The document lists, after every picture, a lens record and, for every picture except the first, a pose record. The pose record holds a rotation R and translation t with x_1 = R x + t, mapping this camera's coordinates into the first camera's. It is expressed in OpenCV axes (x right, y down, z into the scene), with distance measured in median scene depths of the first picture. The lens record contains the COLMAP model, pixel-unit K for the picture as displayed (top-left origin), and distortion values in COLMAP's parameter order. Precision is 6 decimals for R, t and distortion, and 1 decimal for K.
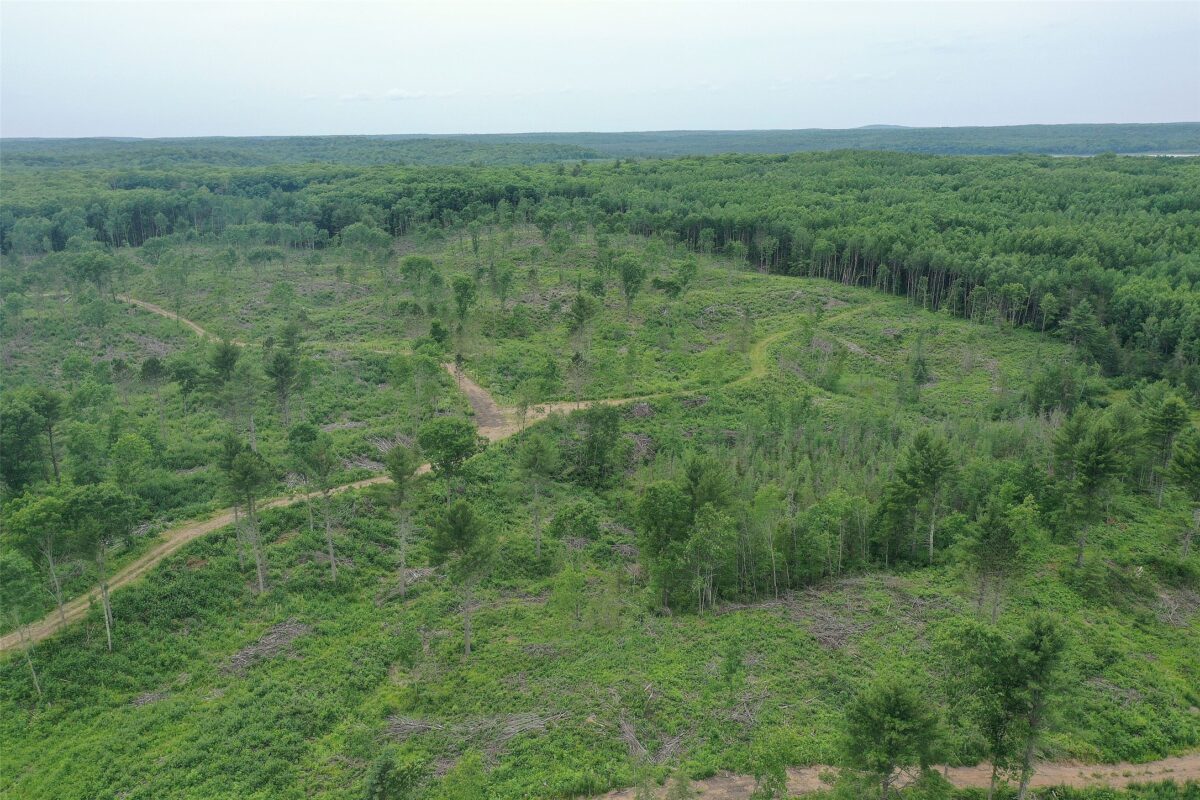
lens RADIAL K [[948.5, 0, 593.3], [0, 948.5, 393.0], [0, 0, 1]] dist [0.007375, -0.002437]
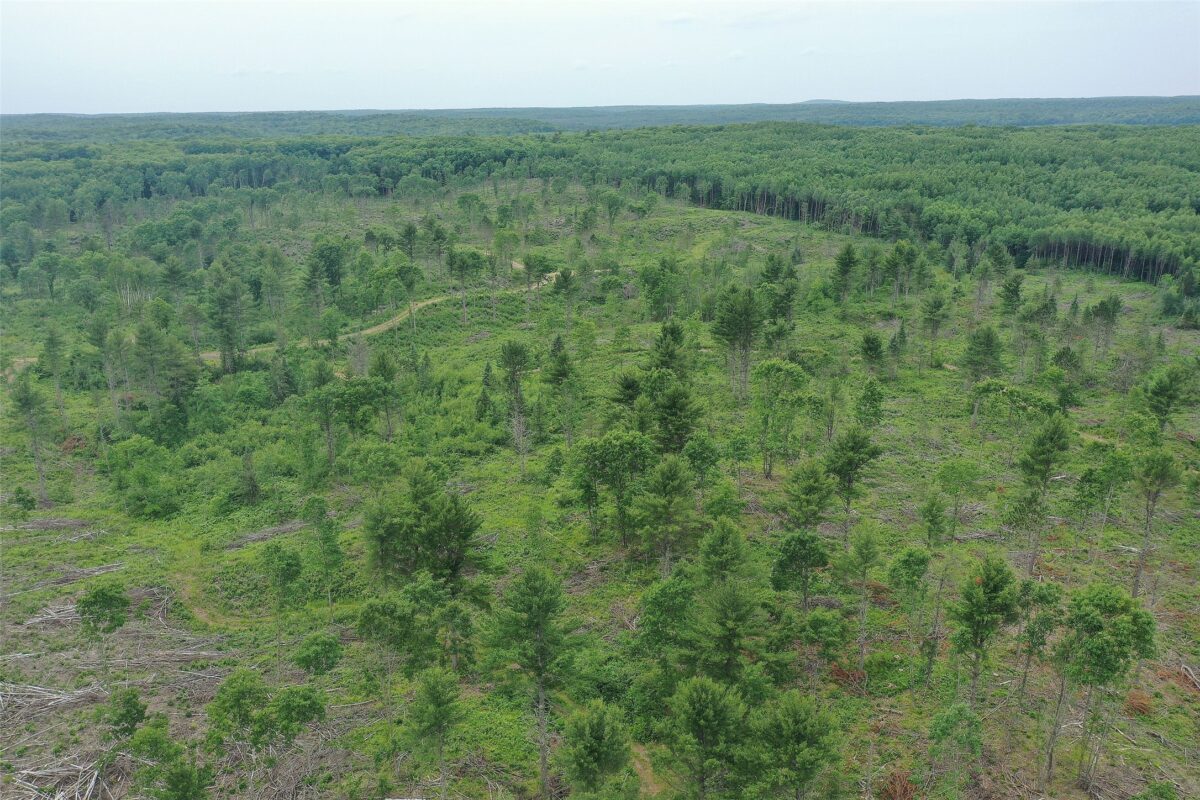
lens RADIAL K [[948.5, 0, 597.9], [0, 948.5, 397.1], [0, 0, 1]] dist [0.007375, -0.002437]
pose [[0.998243, -0.019045, 0.056109, -0.059161], [0.017455, 0.999436, 0.028705, 0.110115], [-0.056624, -0.027675, 0.998012, -0.402725]]
